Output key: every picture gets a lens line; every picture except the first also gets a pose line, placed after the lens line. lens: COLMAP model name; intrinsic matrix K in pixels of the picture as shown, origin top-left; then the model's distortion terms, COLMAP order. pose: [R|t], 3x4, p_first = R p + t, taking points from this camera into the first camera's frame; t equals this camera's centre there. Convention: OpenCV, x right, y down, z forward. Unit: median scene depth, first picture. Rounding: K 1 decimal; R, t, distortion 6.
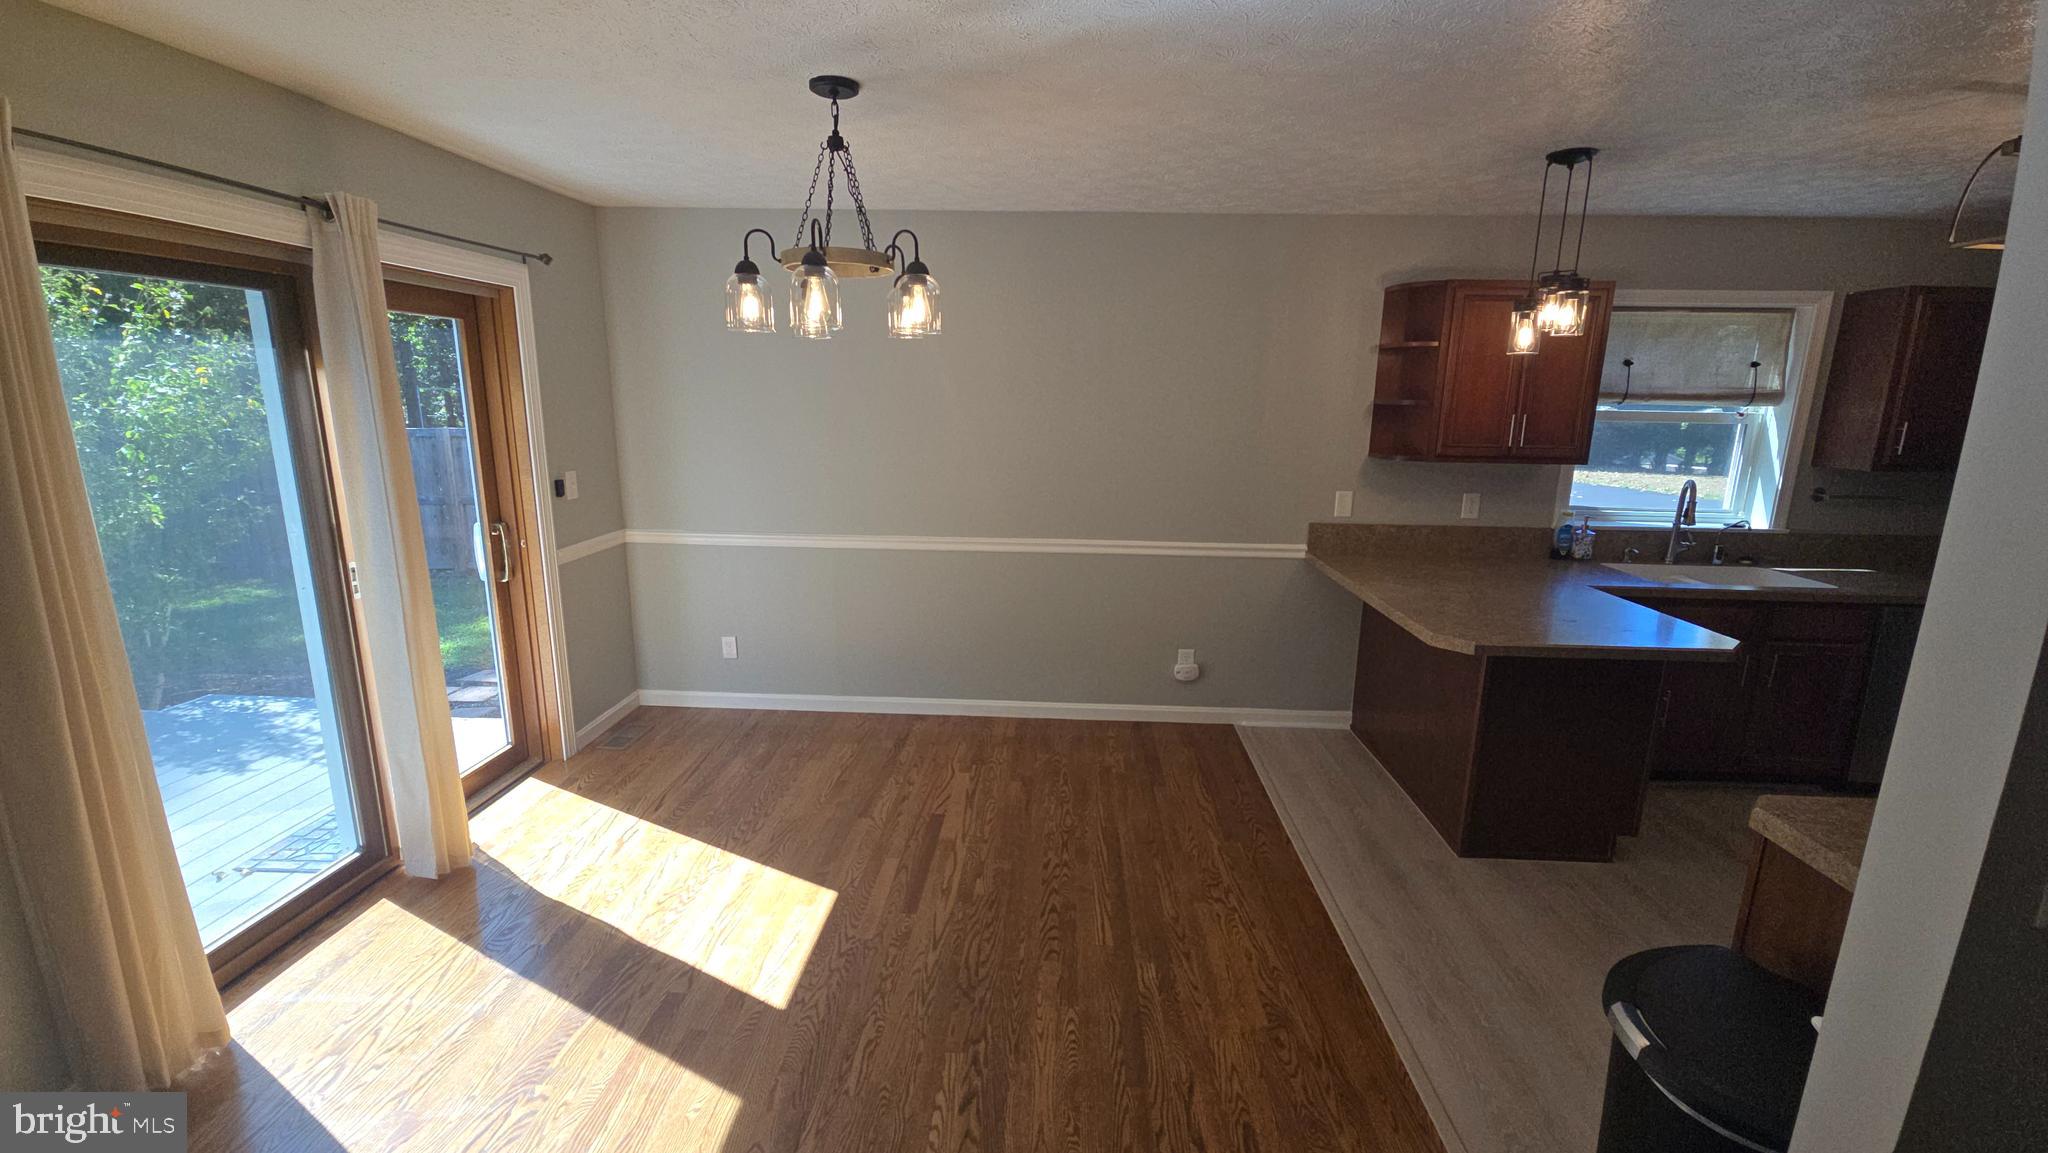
lens RADIAL K [[831.9, 0, 1033.0], [0, 831.9, 573.1], [0, 0, 1]] dist [0.002318, -0.000607]
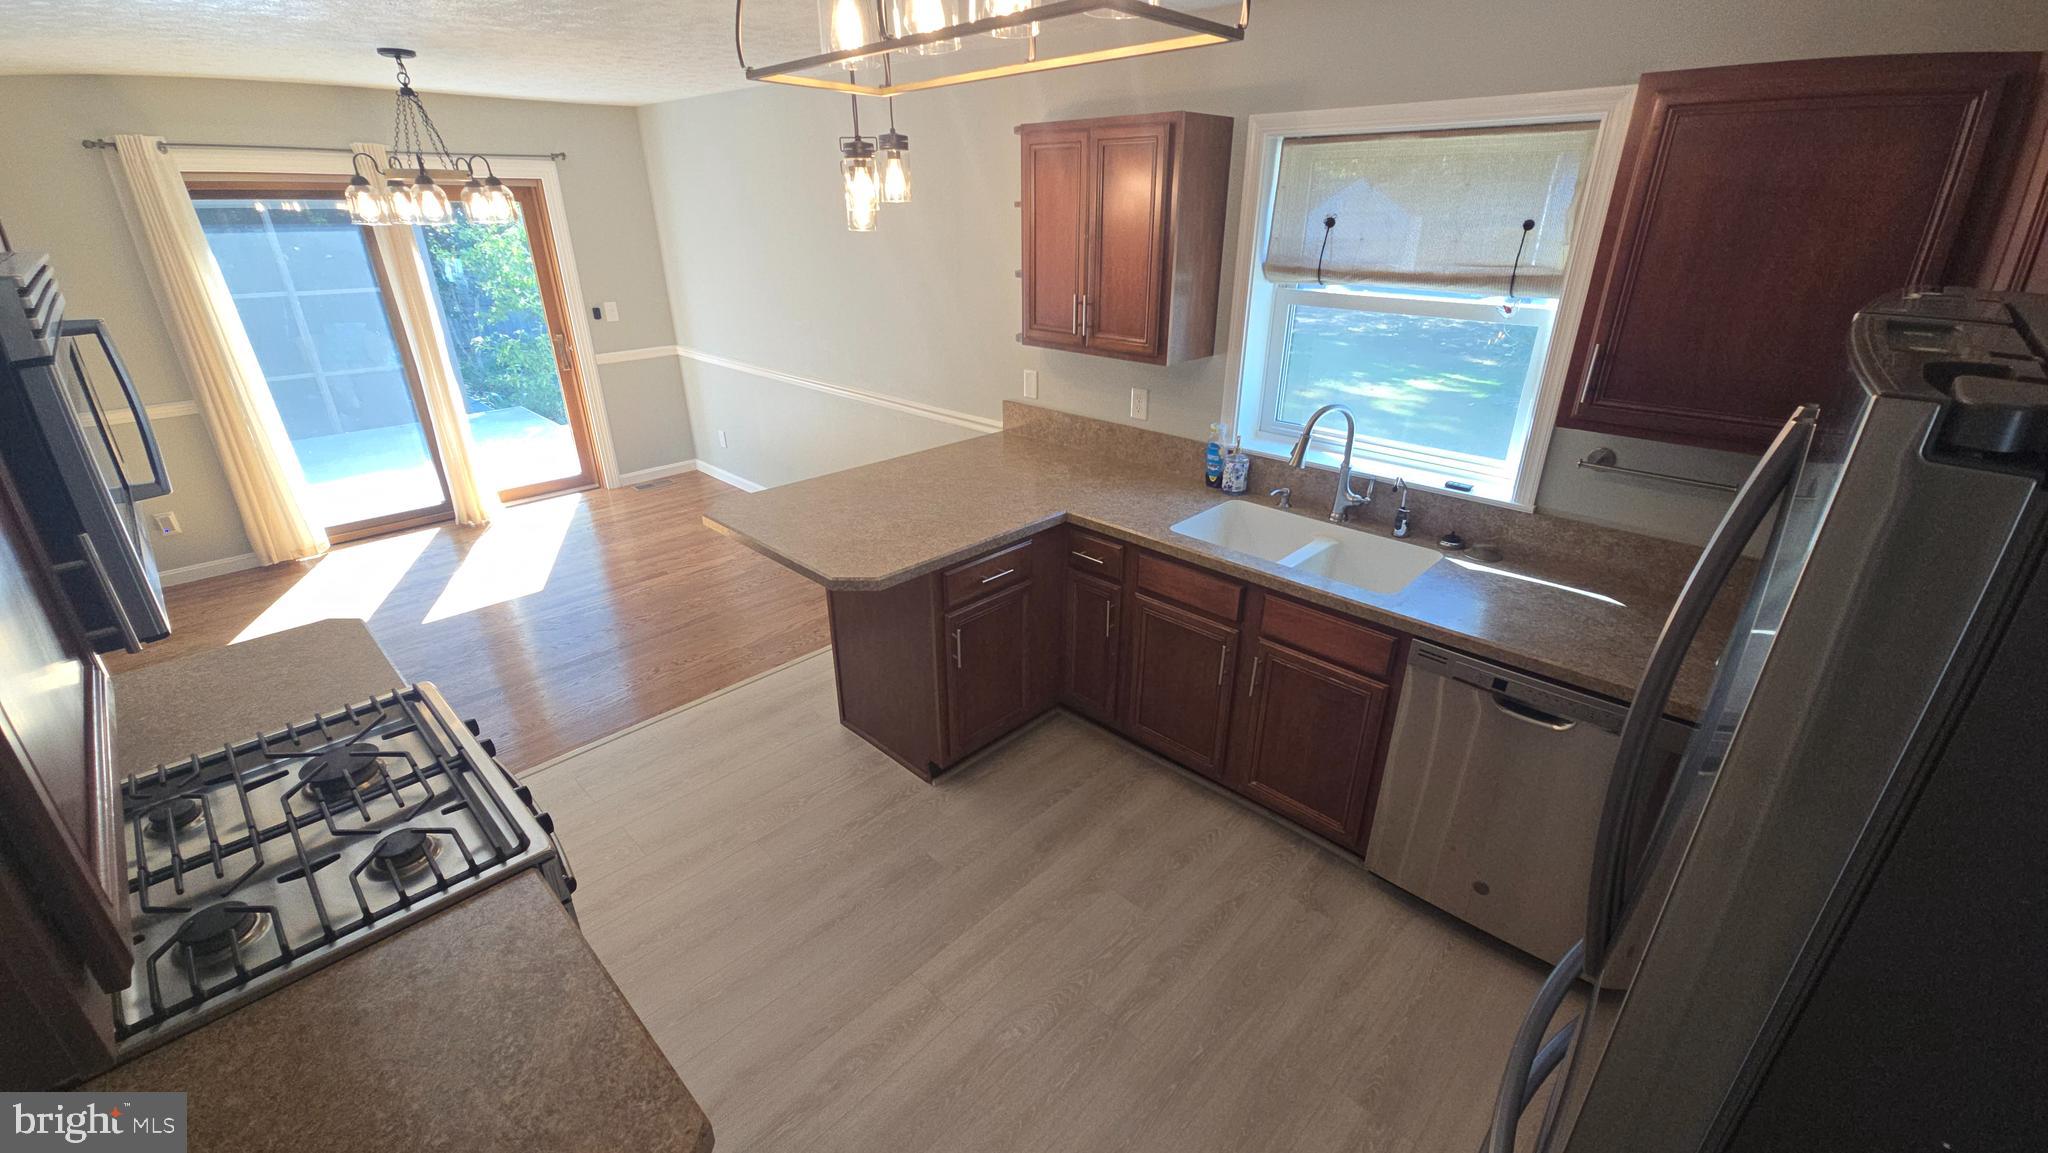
lens RADIAL K [[831.9, 0, 1033.0], [0, 831.9, 573.1], [0, 0, 1]] dist [0.002318, -0.000607]
pose [[0.751506, 0.253139, -0.609228, 1.022463], [-0.126843, 0.961668, 0.243115, -0.109093], [0.647417, -0.105426, 0.754809, 0.288028]]
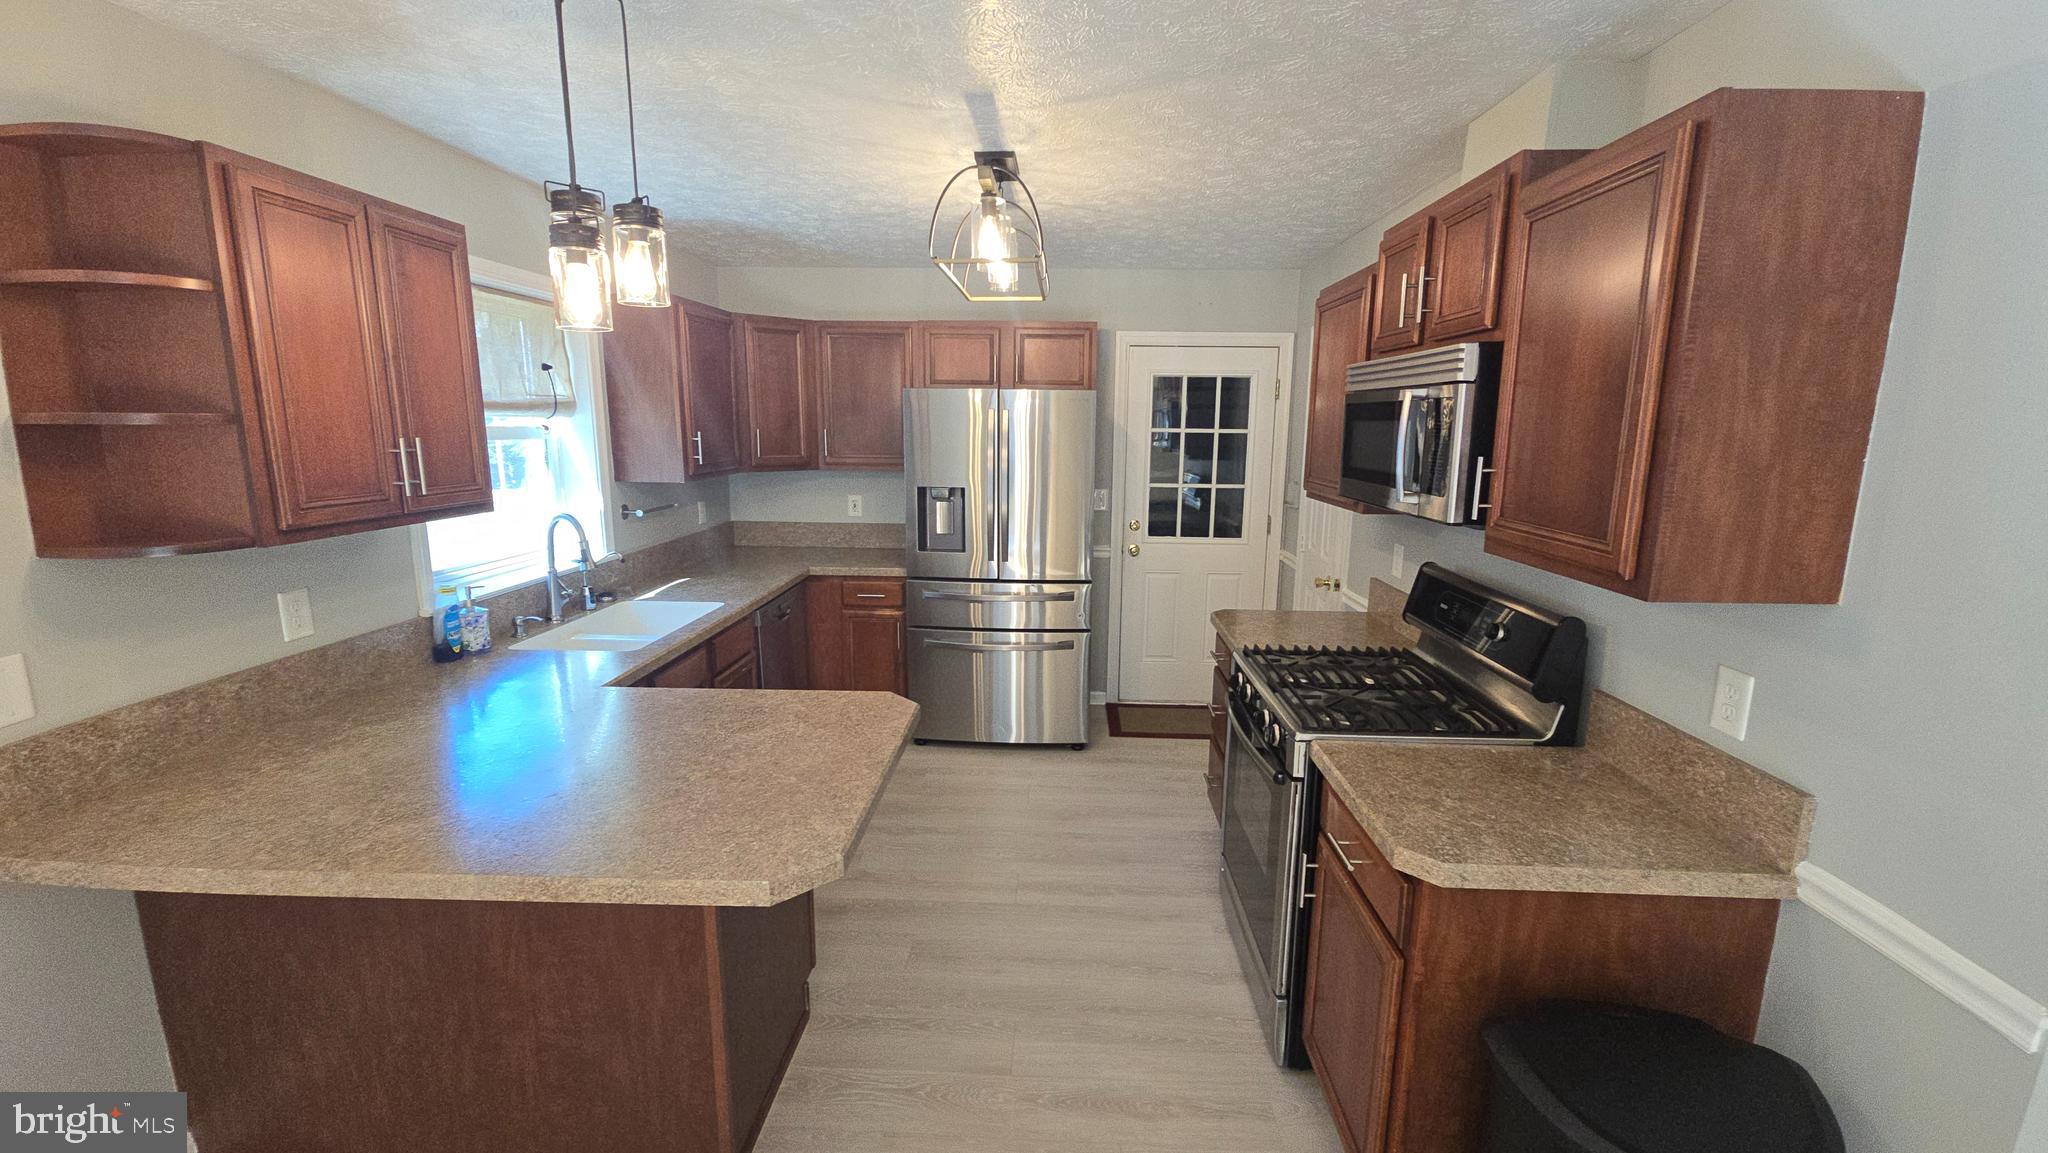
lens RADIAL K [[831.9, 0, 1033.0], [0, 831.9, 573.1], [0, 0, 1]] dist [0.002318, -0.000607]
pose [[-0.006787, -0.195293, 0.980722, 0.017088], [0.200948, 0.960472, 0.192651, -0.115818], [-0.979578, 0.198381, 0.032724, 0.538766]]
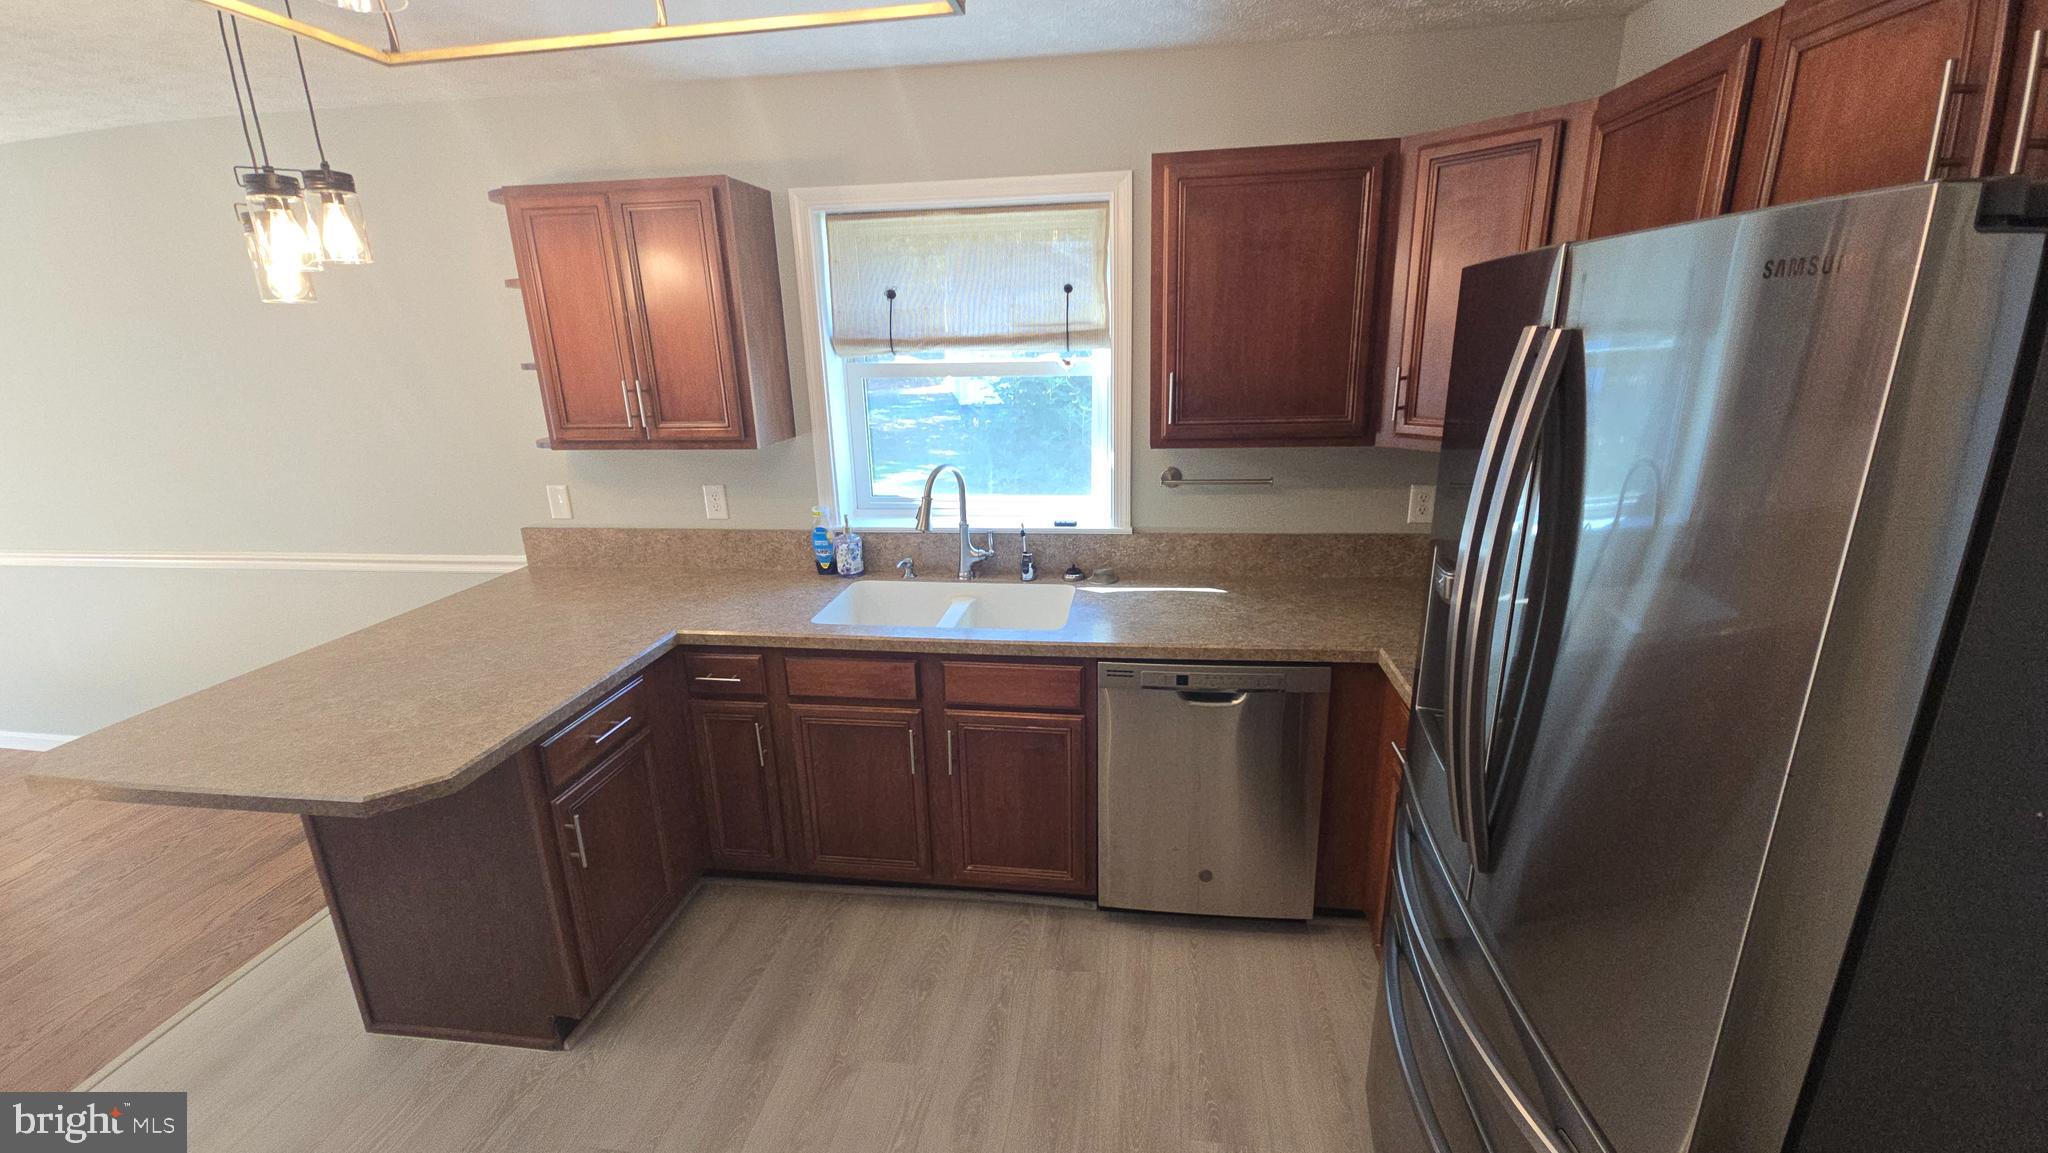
lens RADIAL K [[831.9, 0, 1033.0], [0, 831.9, 573.1], [0, 0, 1]] dist [0.002318, -0.000607]
pose [[0.994895, -0.011676, -0.100234, 0.899276], [0.019294, 0.996969, 0.075375, -0.069231], [0.099050, -0.076924, 0.992105, 0.300130]]
